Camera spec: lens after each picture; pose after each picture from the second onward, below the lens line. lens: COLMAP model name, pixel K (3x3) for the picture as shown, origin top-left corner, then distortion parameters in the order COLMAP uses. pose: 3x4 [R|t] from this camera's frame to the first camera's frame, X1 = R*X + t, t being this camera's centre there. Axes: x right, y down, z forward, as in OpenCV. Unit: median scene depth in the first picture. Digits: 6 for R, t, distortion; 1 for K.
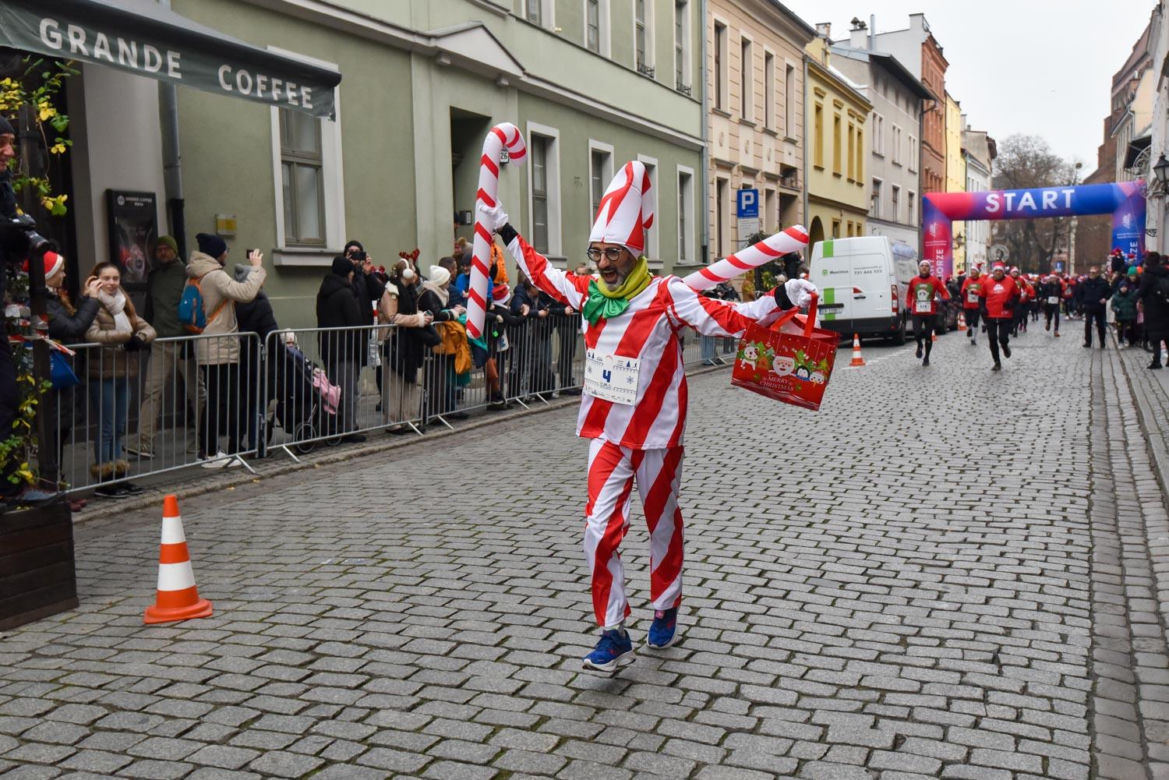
lens RADIAL K [[1172.7, 0, 584.5], [0, 1172.7, 390.0], [0, 0, 1]] dist [0.049482, -0.002075]
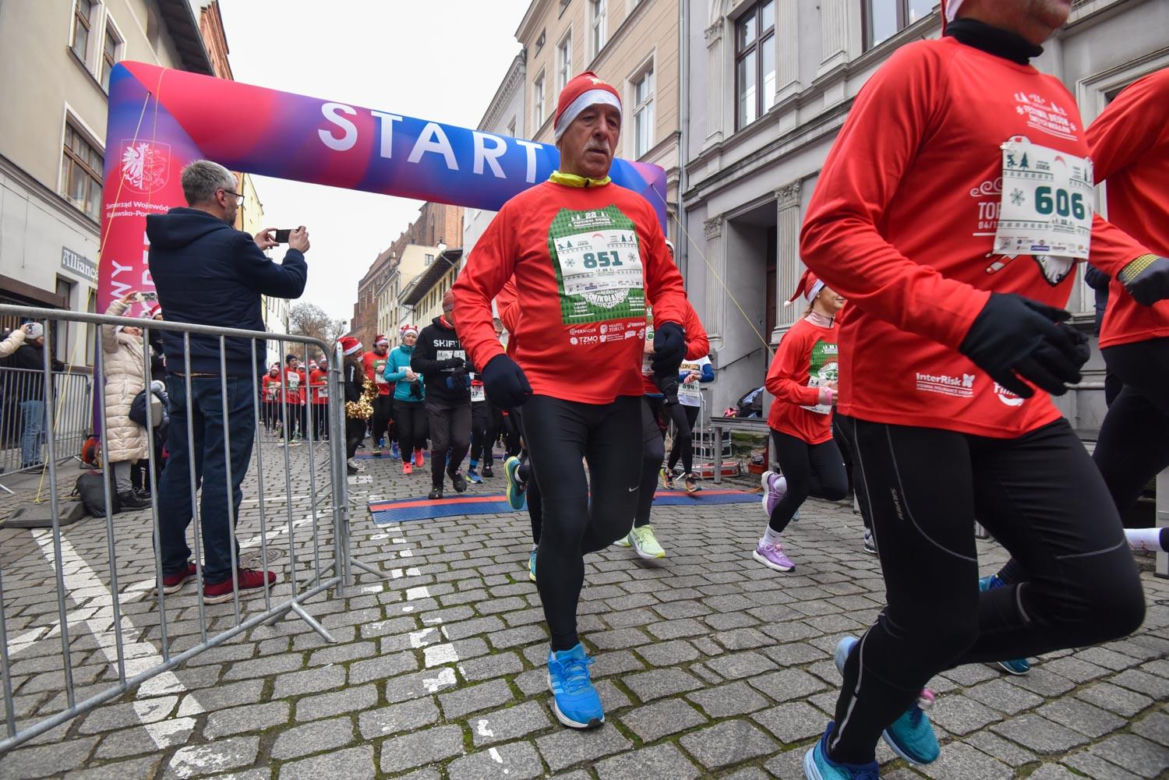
lens RADIAL K [[542.1, 0, 584.5], [0, 542.1, 390.0], [0, 0, 1]] dist [-0.002466, -0.018028]
pose [[0.667419, 0.046766, 0.743213, 0.287375], [0.030245, 0.995500, -0.089802, -0.066842], [-0.744068, 0.082414, 0.663001, 0.870260]]
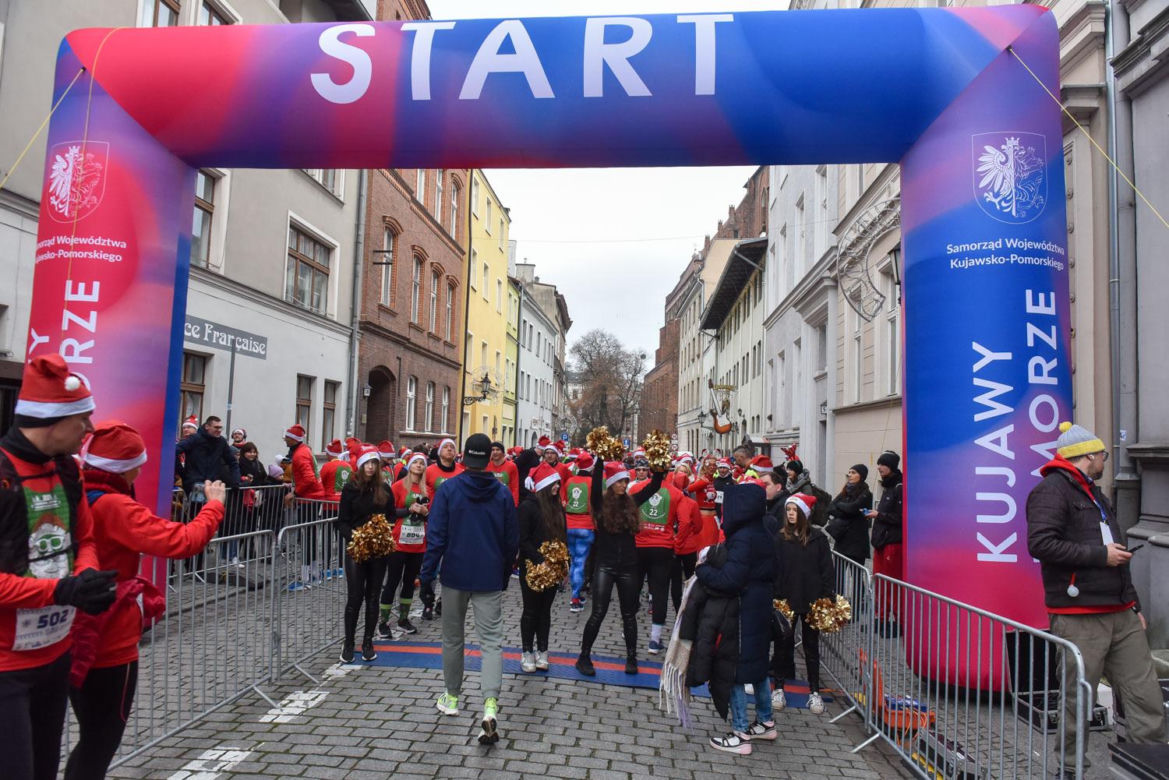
lens RADIAL K [[826.6, 0, 586.9], [0, 826.6, 396.2], [0, 0, 1]] dist [-0.042370, 0.001130]
pose [[0.942915, 0.074731, 0.324540, 0.352196], [-0.025239, 0.987731, -0.154113, -0.086407], [-0.332075, 0.137125, 0.933233, 0.891362]]
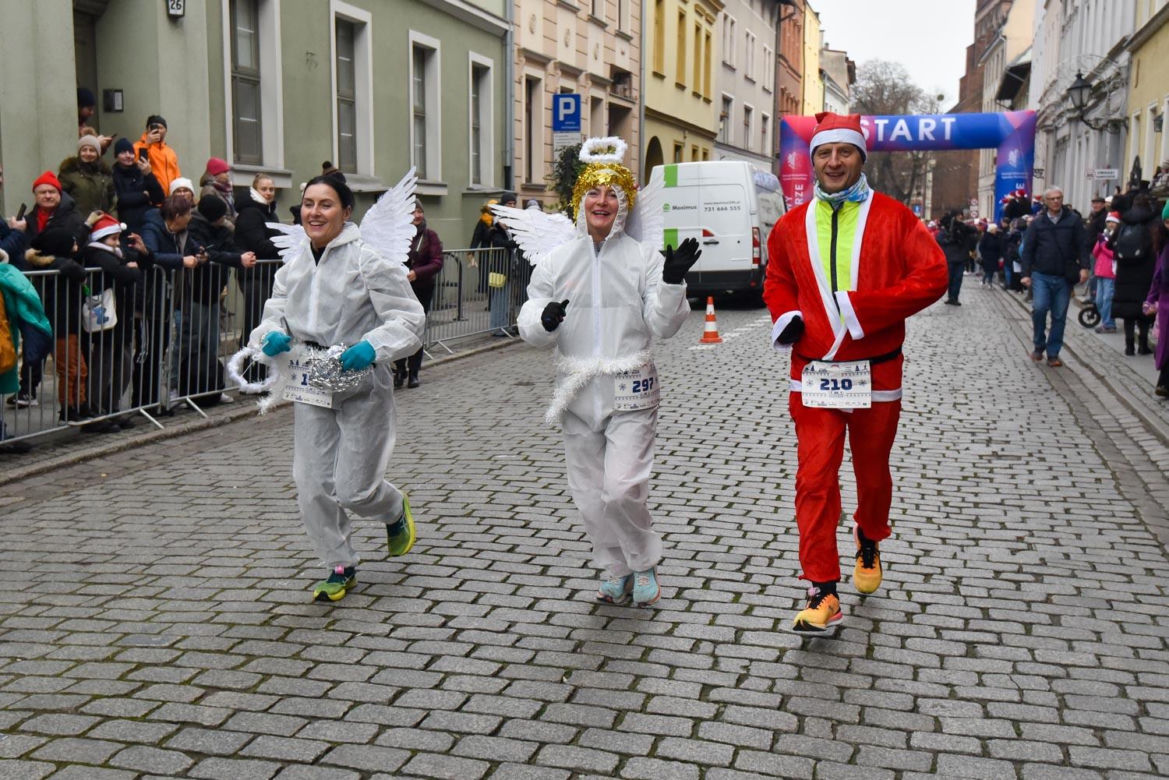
lens RADIAL K [[1334.4, 0, 584.5], [0, 1334.4, 390.0], [0, 0, 1]] dist [0.050841, 0.010658]
pose [[0.989165, 0.010660, 0.146423, 0.016833], [-0.016373, 0.999149, 0.037866, -0.008567], [-0.145895, -0.039853, 0.988497, 0.090719]]
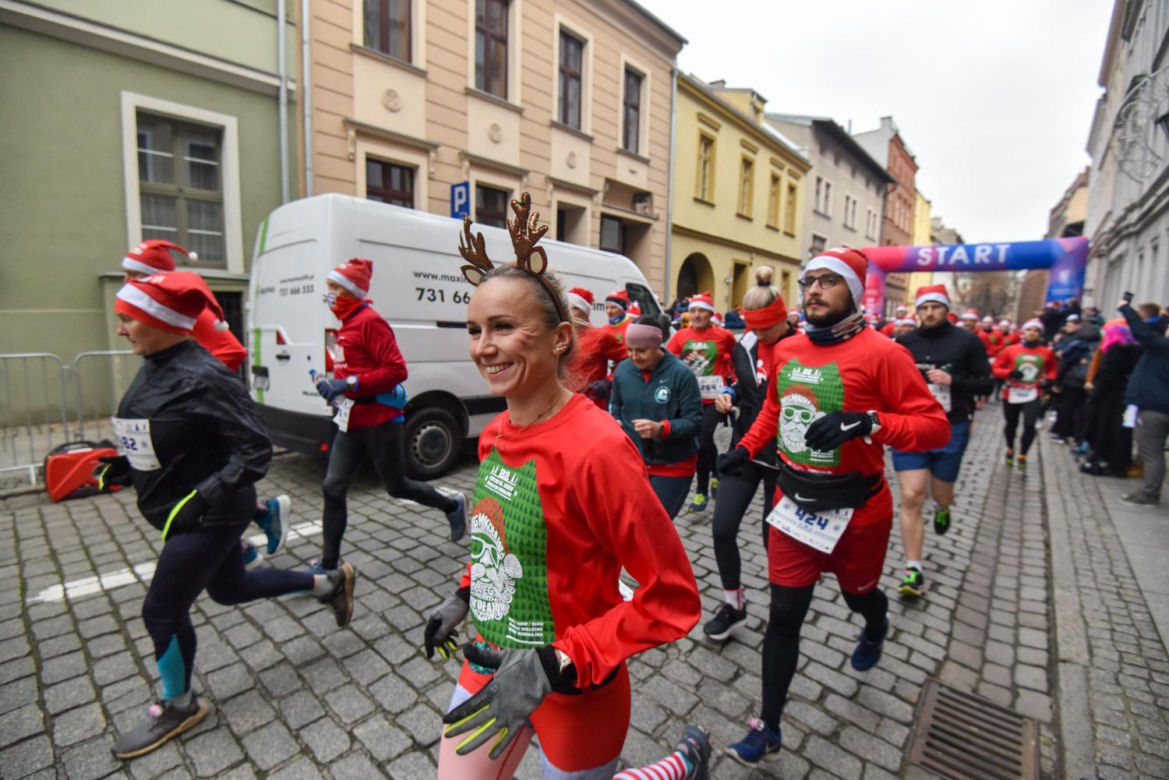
lens RADIAL K [[535.2, 0, 577.5], [0, 535.2, 388.1], [0, 0, 1]] dist [-0.023094, -0.015005]
pose [[0.952609, 0.083454, -0.292526, 0.200185], [-0.070035, 0.995968, 0.056068, -0.045216], [0.296026, -0.032924, 0.954612, 0.457002]]
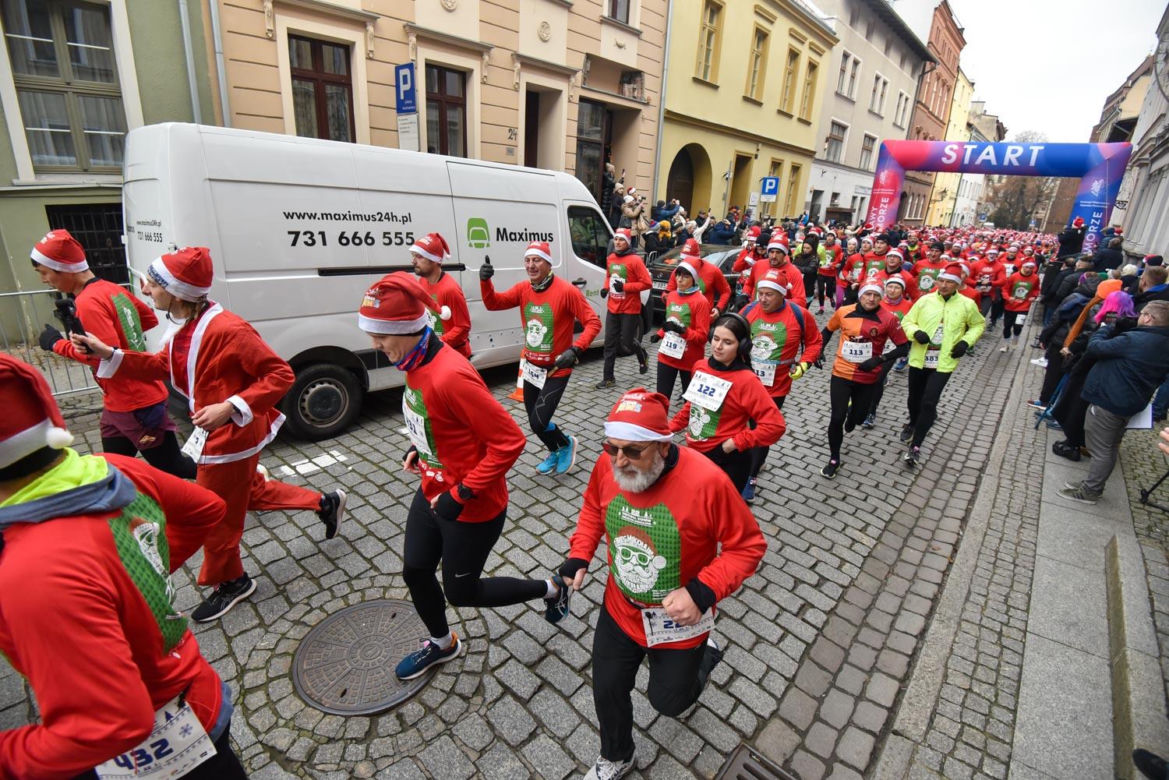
lens RADIAL K [[542.8, 0, 579.1], [0, 542.8, 390.7], [0, 0, 1]] dist [-0.025452, -0.012994]
pose [[0.947310, 0.174181, -0.268822, 0.212541], [-0.100652, 0.958587, 0.266420, -0.058352], [0.304094, -0.225324, 0.925611, 0.470552]]
